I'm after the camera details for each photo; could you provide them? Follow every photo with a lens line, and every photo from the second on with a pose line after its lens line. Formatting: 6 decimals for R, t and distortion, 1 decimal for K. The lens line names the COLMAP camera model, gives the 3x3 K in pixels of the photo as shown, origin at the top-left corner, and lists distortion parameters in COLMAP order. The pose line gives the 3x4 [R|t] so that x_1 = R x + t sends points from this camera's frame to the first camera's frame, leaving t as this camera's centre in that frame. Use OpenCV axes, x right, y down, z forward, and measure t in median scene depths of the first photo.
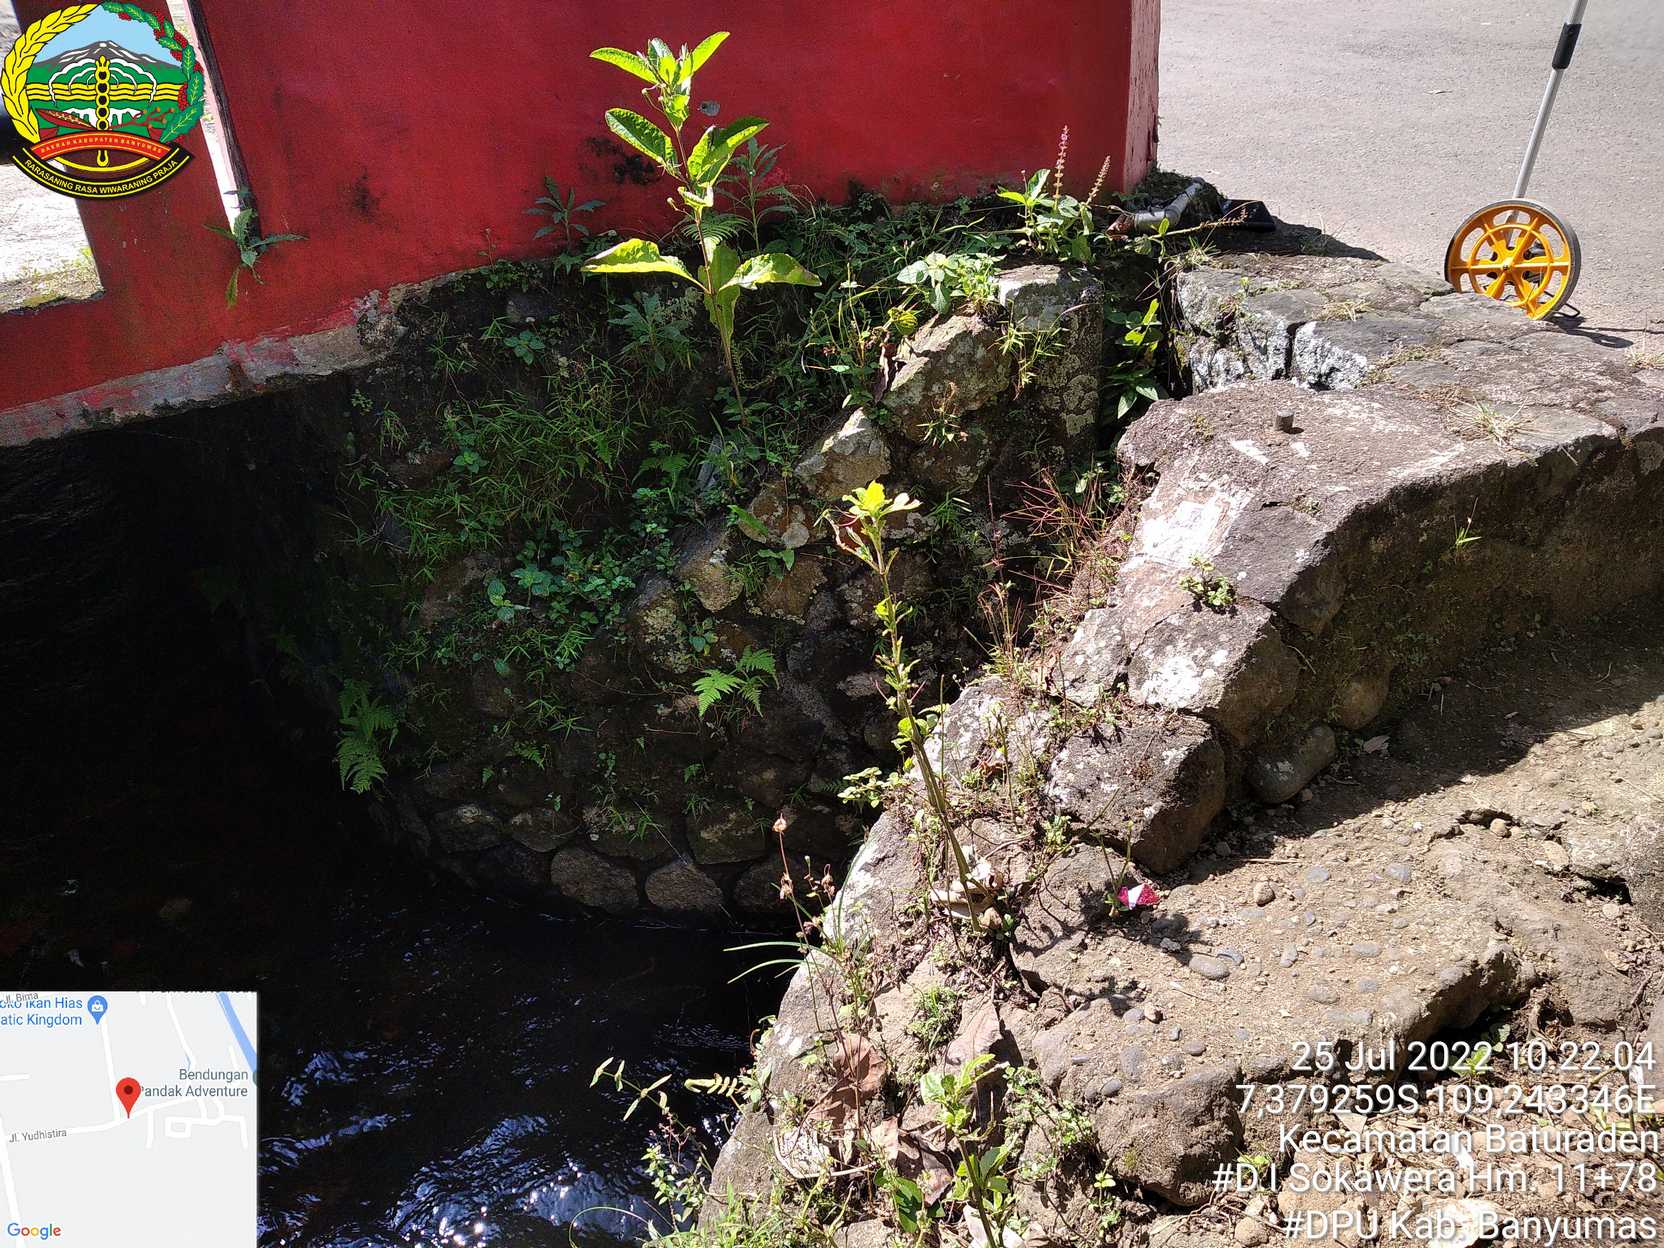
lens RADIAL K [[1372.2, 0, 823.6], [0, 1372.2, 624.9], [0, 0, 1]] dist [0.068592, -0.187303]
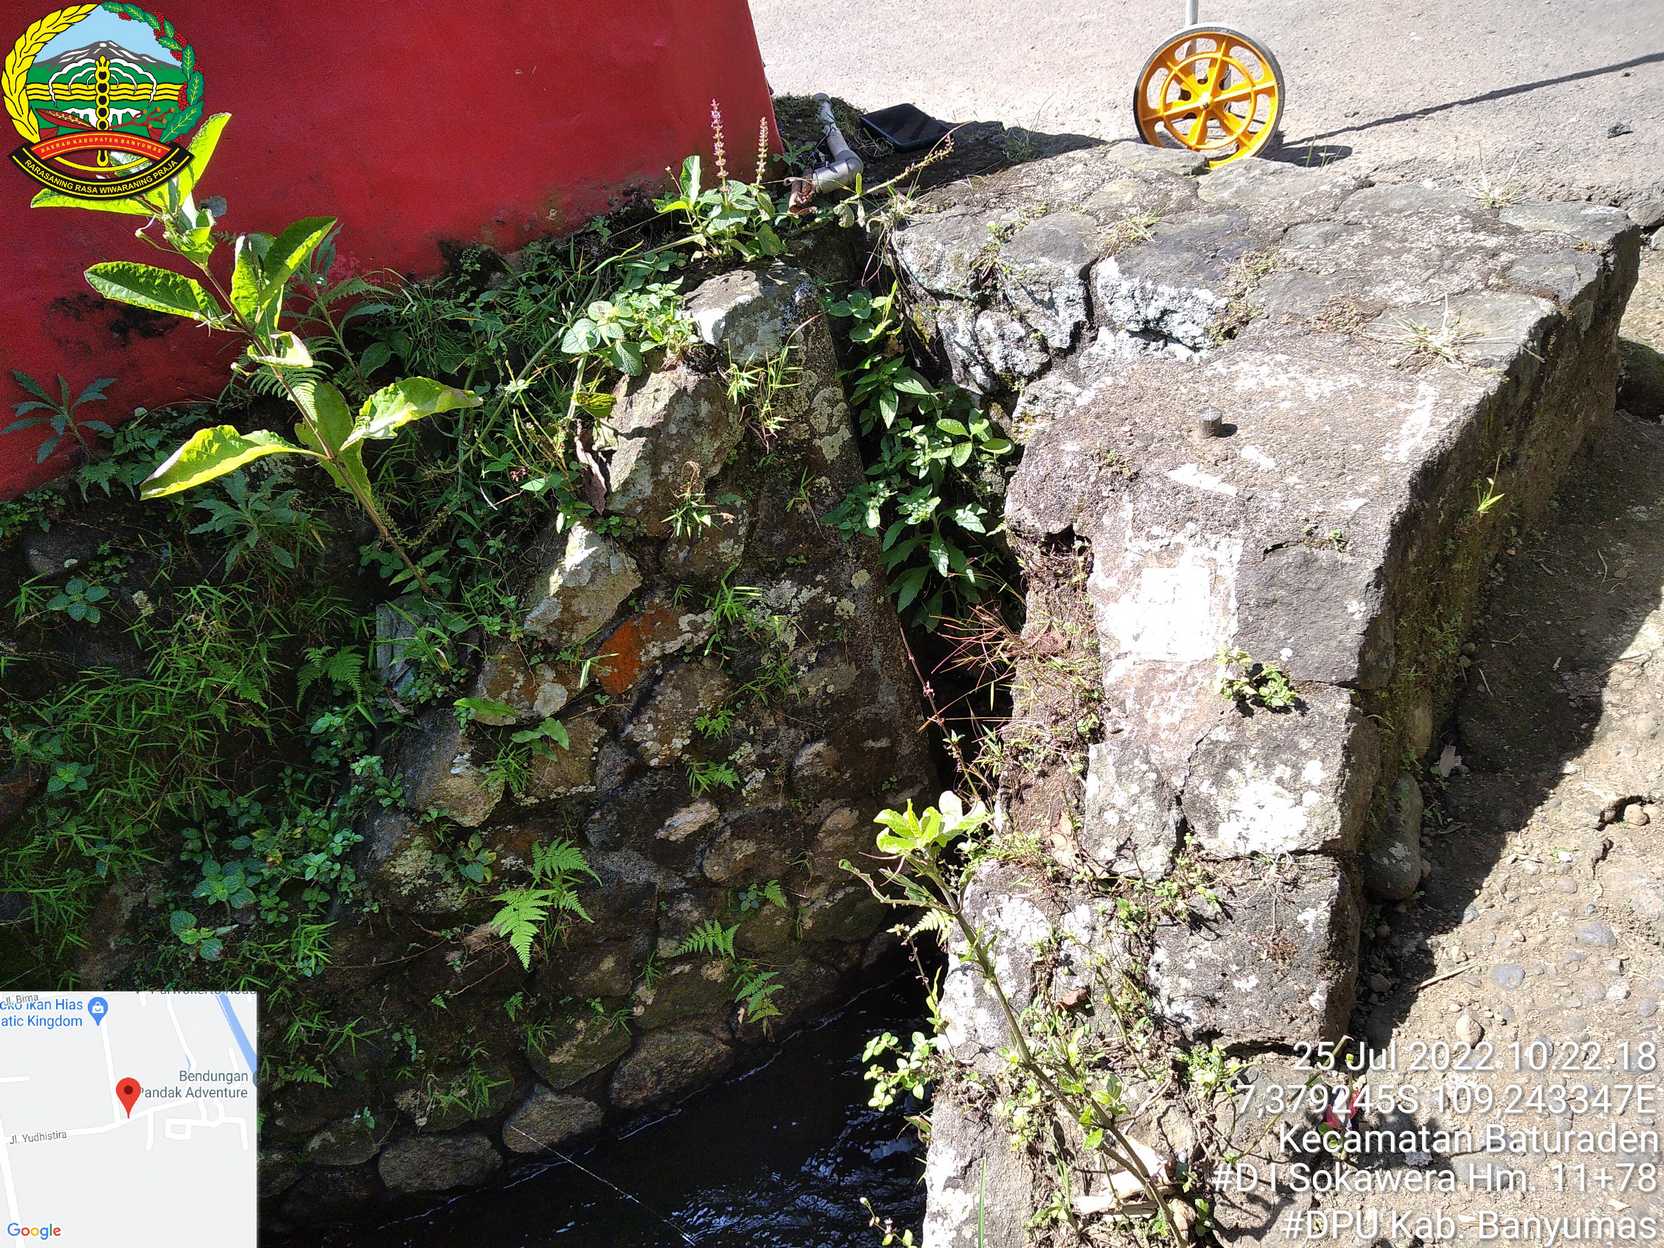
lens RADIAL K [[1372.2, 0, 823.6], [0, 1372.2, 624.9], [0, 0, 1]] dist [0.068592, -0.187303]
pose [[0.881562, -0.388321, 0.268432, -0.093873], [0.362965, 0.921144, 0.140531, -0.191636], [-0.301836, -0.026455, 0.952993, 0.263834]]
